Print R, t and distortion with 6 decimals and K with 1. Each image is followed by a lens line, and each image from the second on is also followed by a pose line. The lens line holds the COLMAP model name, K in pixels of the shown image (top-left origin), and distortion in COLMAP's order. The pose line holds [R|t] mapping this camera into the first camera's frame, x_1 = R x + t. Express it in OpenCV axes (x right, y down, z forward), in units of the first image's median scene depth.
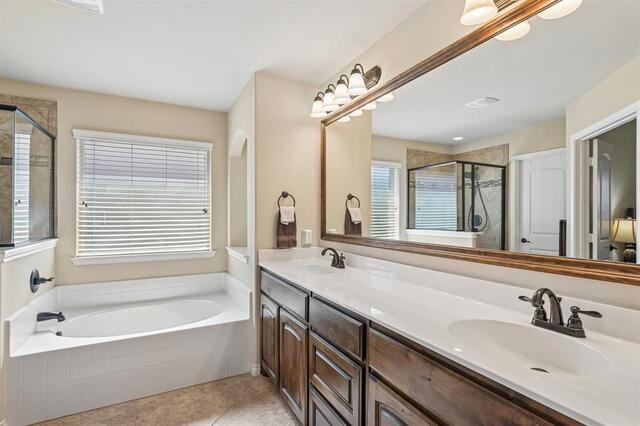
lens RADIAL K [[321.8, 0, 344.8], [0, 321.8, 216.6], [0, 0, 1]] dist [0.000400, -0.000562]
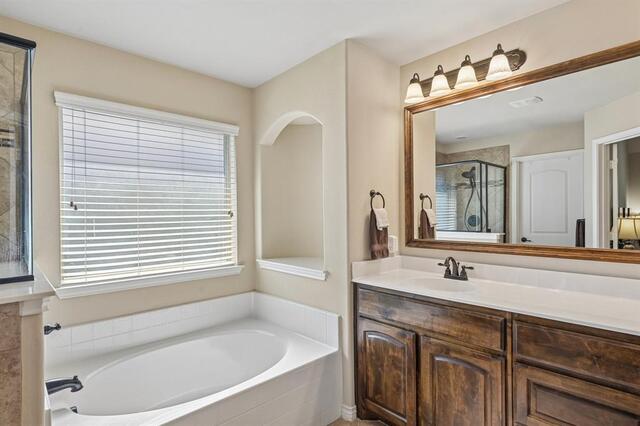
lens RADIAL K [[333.6, 0, 317.4], [0, 333.6, 215.6], [0, 0, 1]] dist [-0.000224, 0.001422]
pose [[0.962896, -0.011027, 0.269647, -0.480292], [0.011153, 0.999937, 0.001064, -0.013126], [-0.269642, 0.001982, 0.962959, 0.188558]]
